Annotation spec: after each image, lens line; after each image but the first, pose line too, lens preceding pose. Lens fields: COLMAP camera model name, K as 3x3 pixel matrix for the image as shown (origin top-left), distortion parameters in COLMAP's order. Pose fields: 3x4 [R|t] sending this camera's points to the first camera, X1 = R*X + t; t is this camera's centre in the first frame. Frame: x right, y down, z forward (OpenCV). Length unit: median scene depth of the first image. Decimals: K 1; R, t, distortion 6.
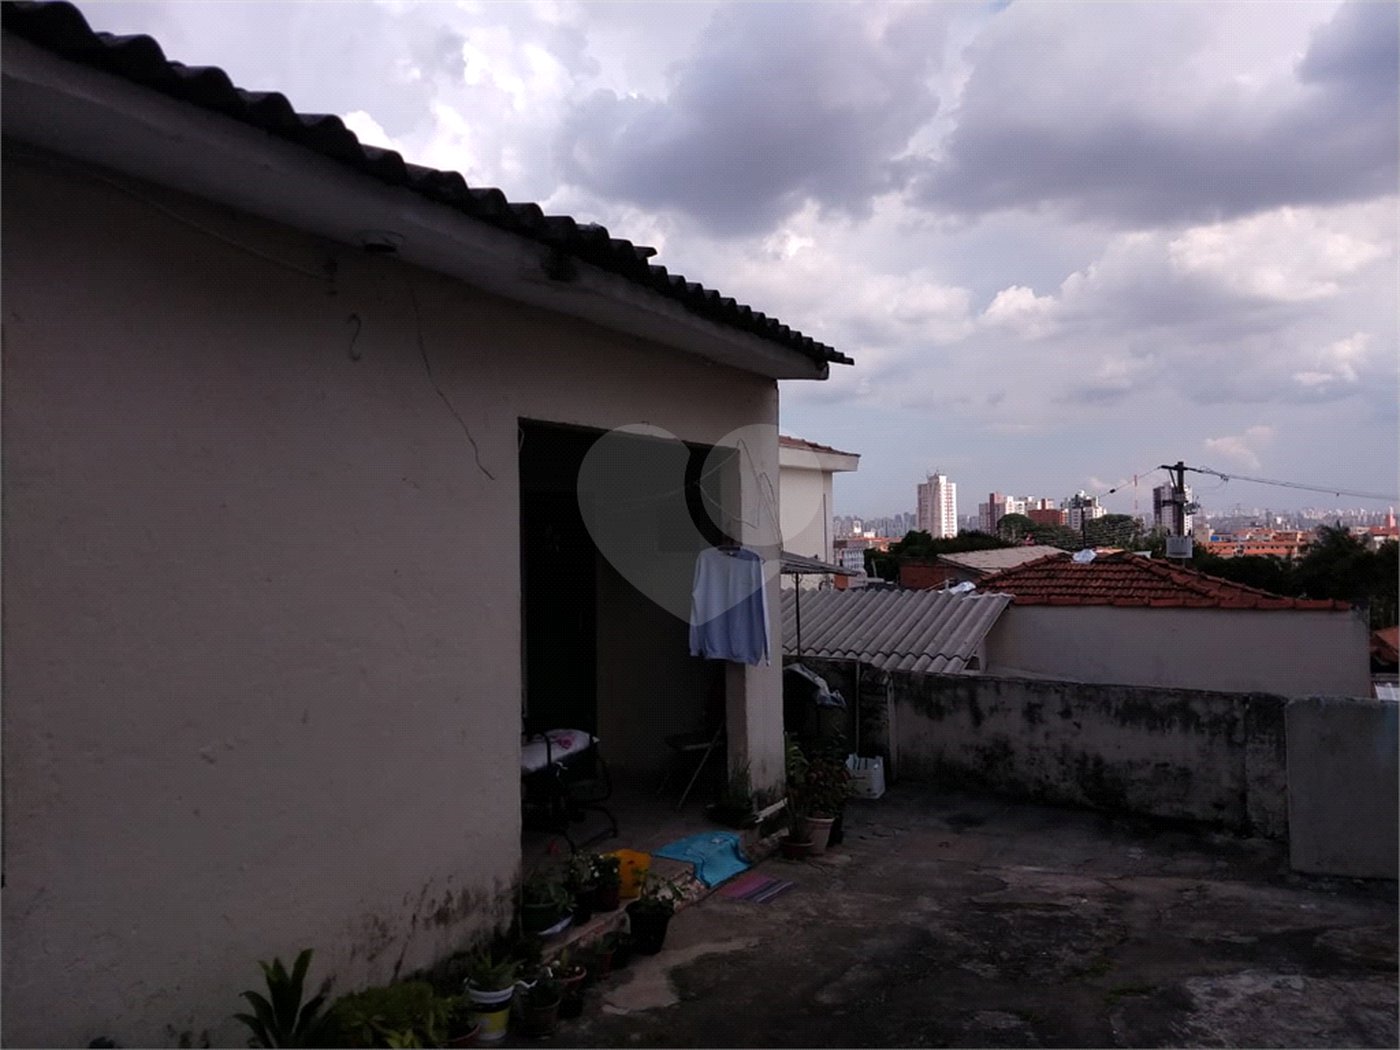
lens RADIAL K [[1084.5, 0, 711.6], [0, 1084.5, 518.8], [0, 0, 1]] dist [0.121369, -0.154170]
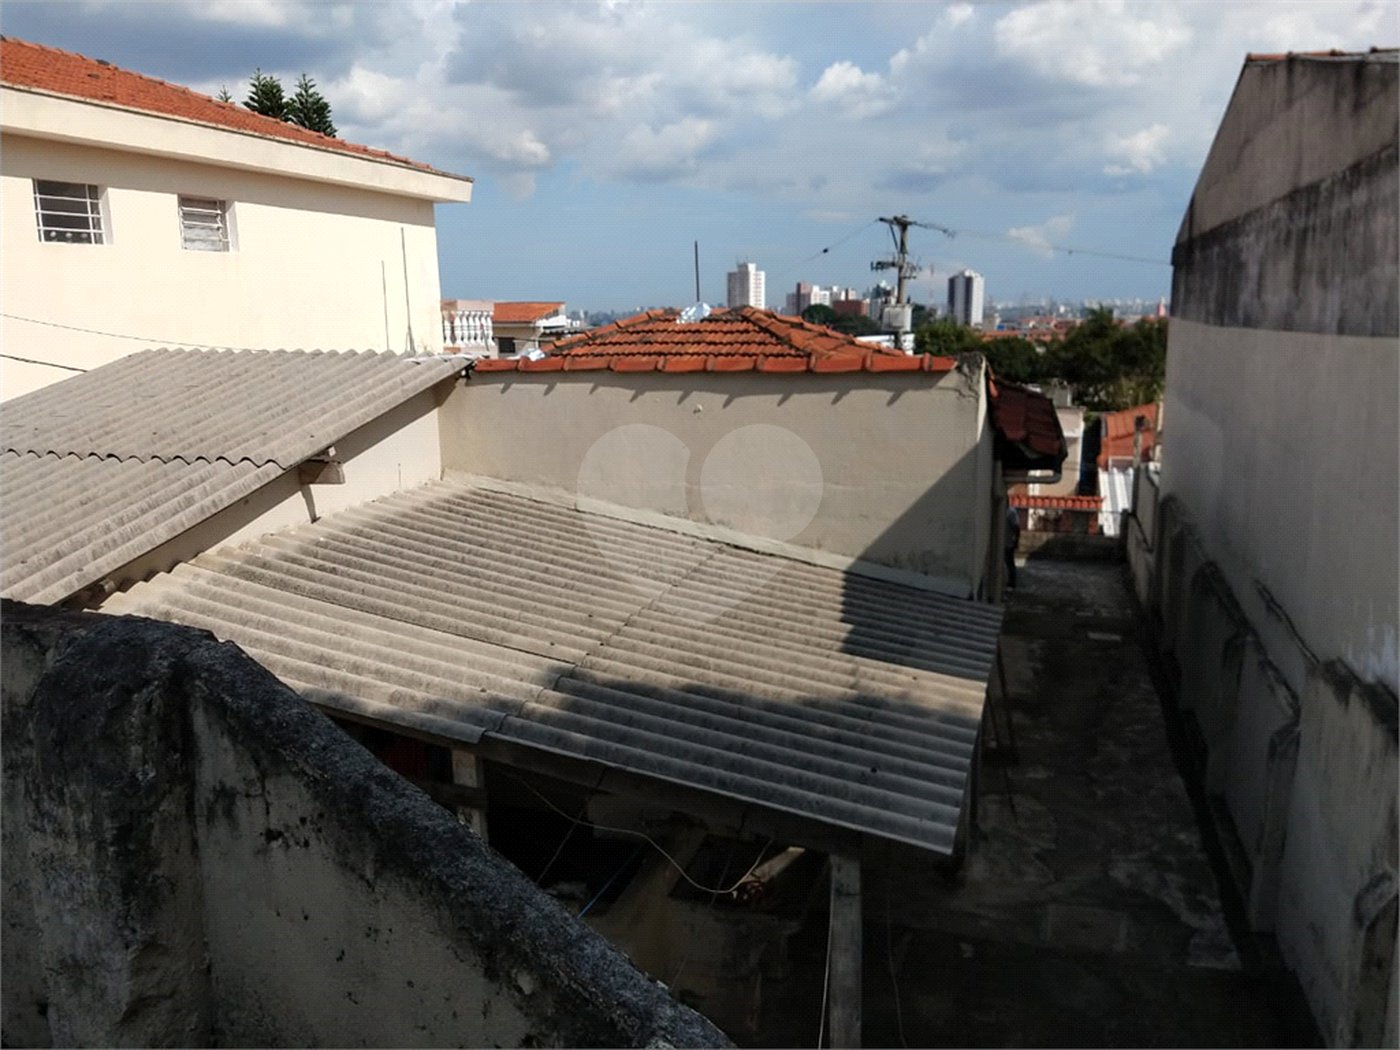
lens RADIAL K [[1084.5, 0, 705.9], [0, 1084.5, 533.7], [0, 0, 1]] dist [0.121369, -0.154170]
pose [[0.987165, -0.028950, 0.157060, 0.105587], [-0.003115, 0.979755, 0.200175, 0.015212], [-0.159676, -0.198095, 0.967090, 0.129849]]
